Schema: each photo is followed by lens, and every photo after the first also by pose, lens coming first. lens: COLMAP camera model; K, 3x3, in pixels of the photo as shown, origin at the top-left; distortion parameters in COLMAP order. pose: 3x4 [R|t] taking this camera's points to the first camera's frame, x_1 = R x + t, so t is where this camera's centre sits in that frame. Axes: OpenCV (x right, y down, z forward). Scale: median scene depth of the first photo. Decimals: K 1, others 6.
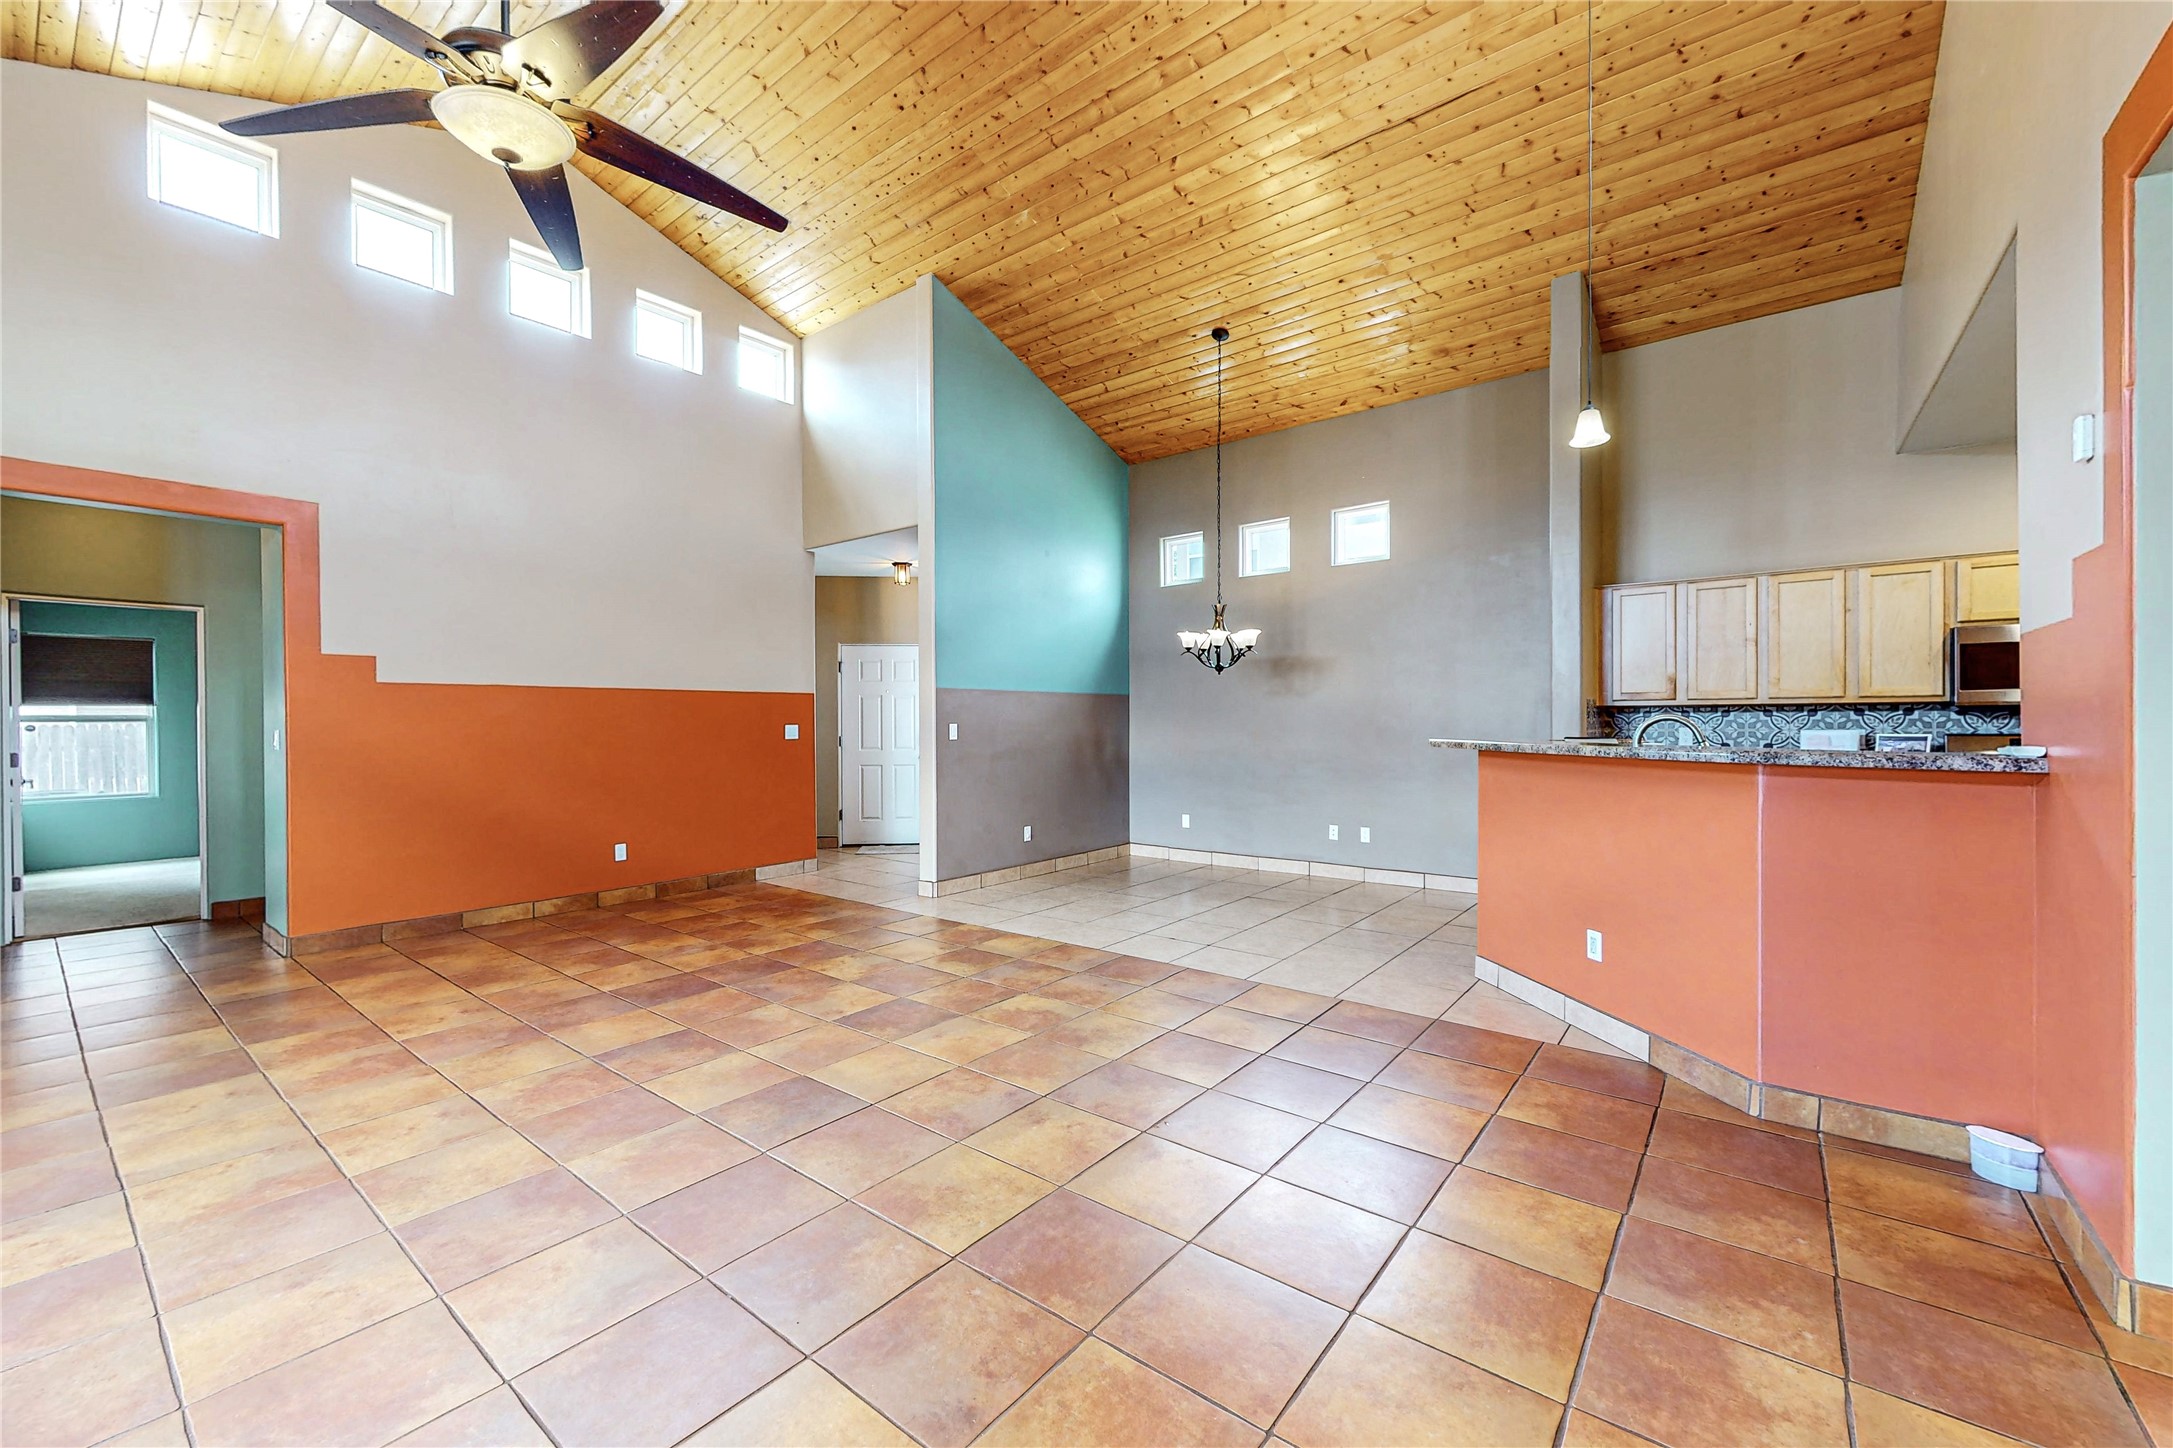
lens RADIAL K [[889.7, 0, 1077.3], [0, 889.7, 727.6], [0, 0, 1]] dist [0.000338, -0.000211]
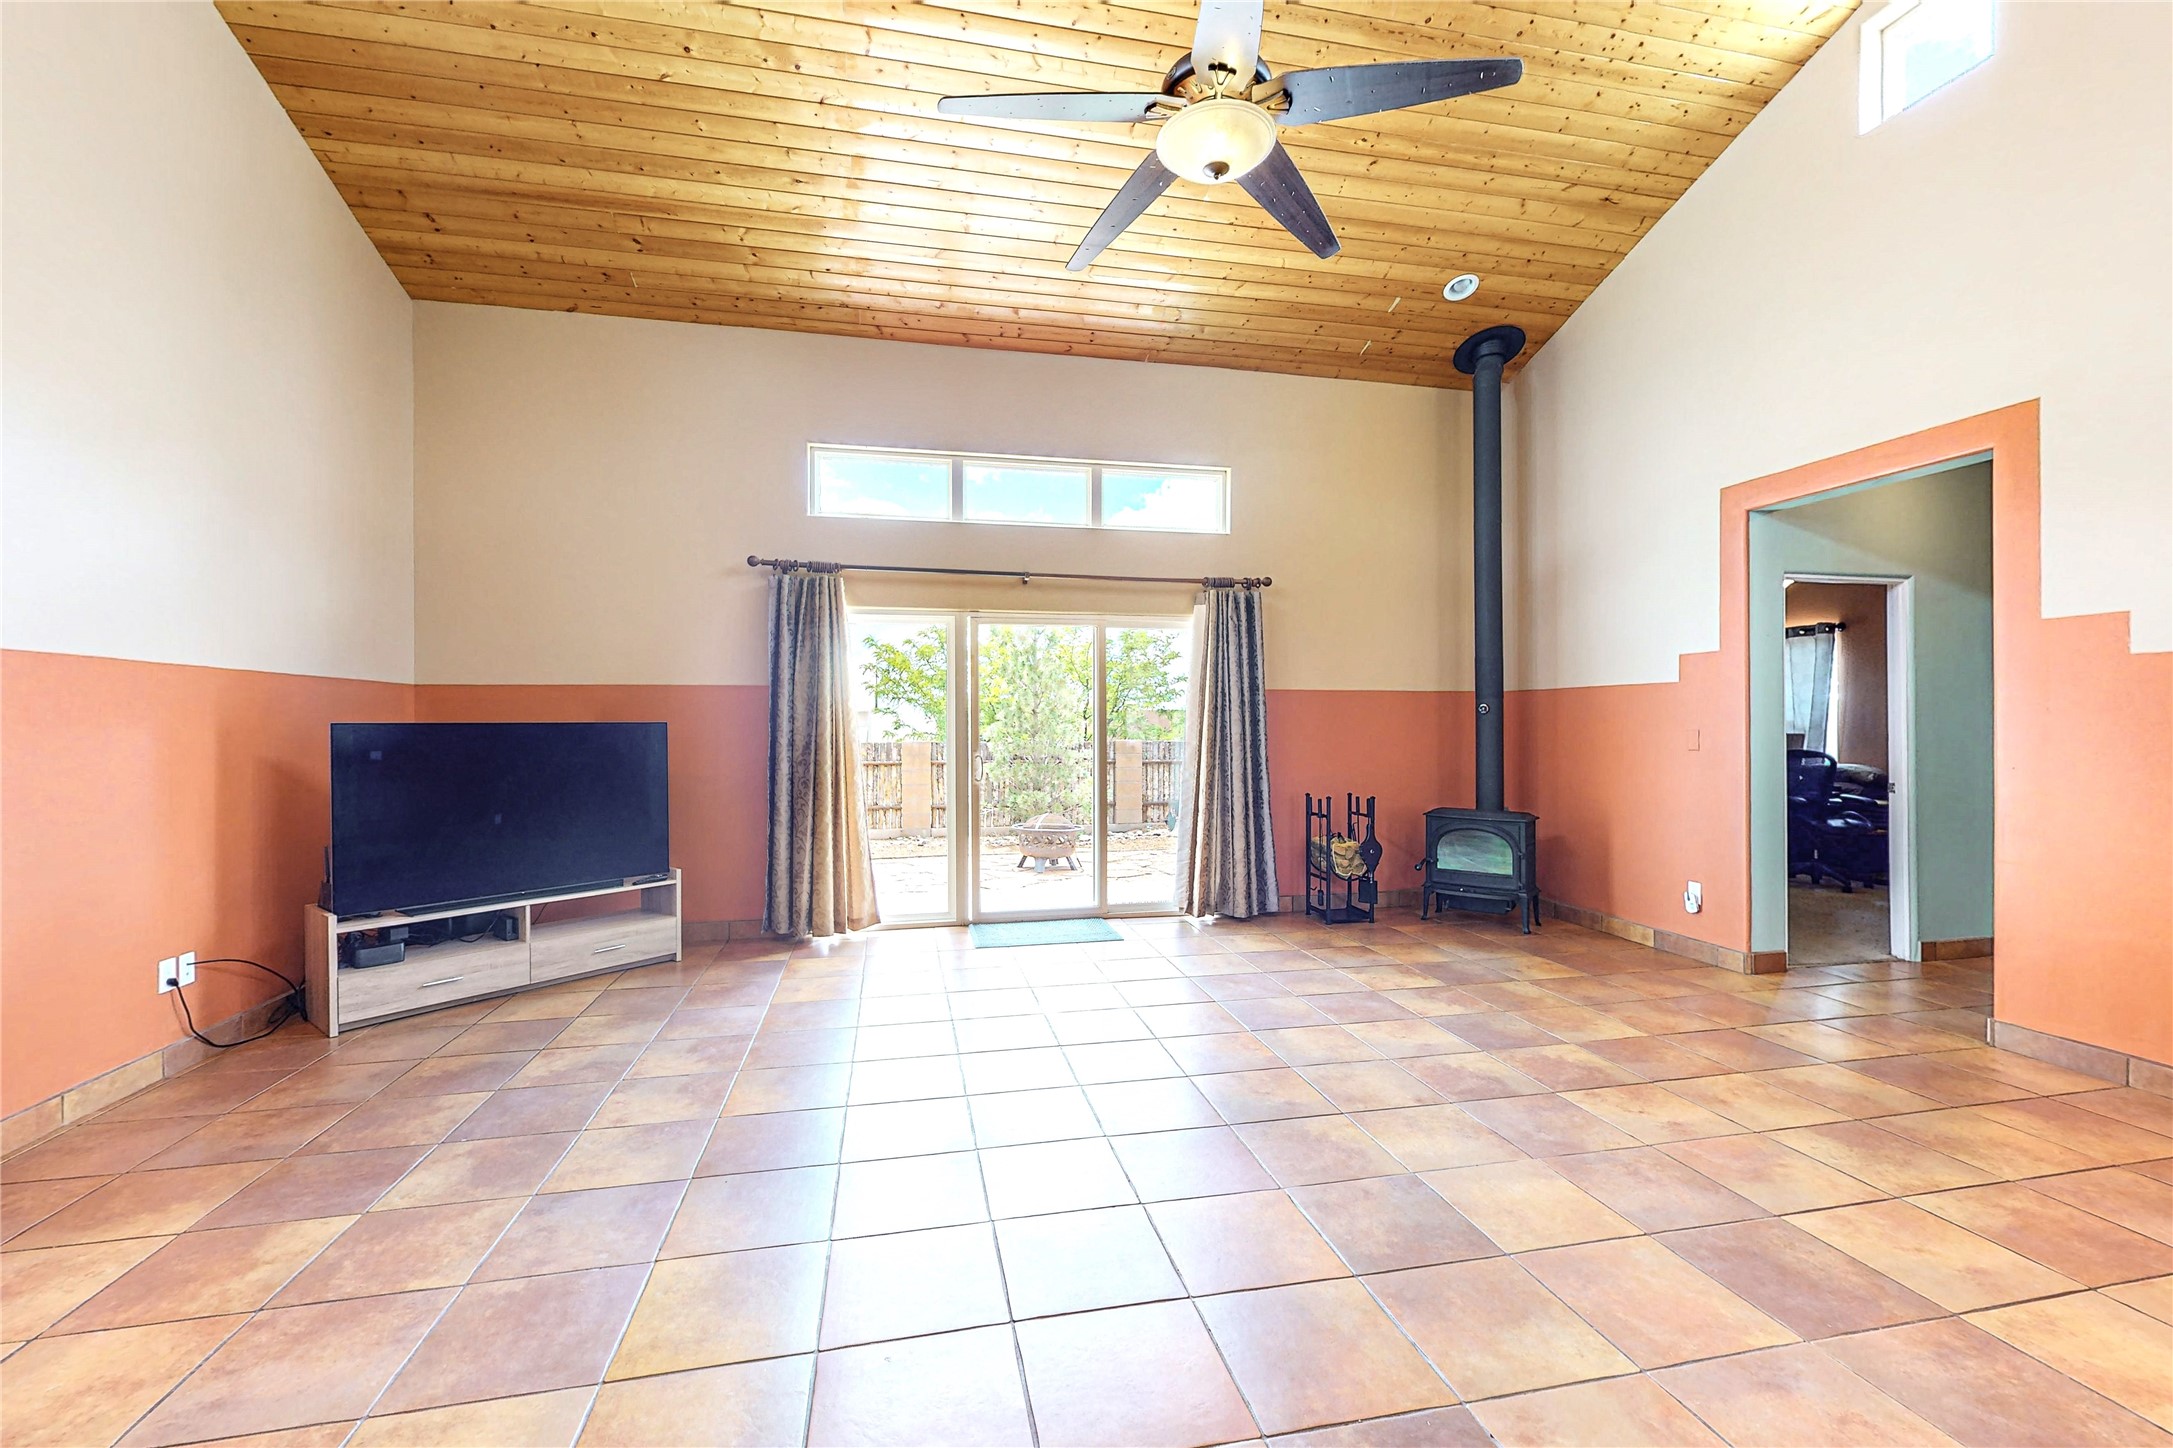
lens RADIAL K [[889.7, 0, 1082.3], [0, 889.7, 729.6], [0, 0, 1]] dist [0.000338, -0.000211]
pose [[-0.642577, 0.011402, -0.766136, 0.178475], [0.002342, 0.999914, 0.012916, -0.012175], [0.766218, 0.006505, -0.642548, 1.134050]]
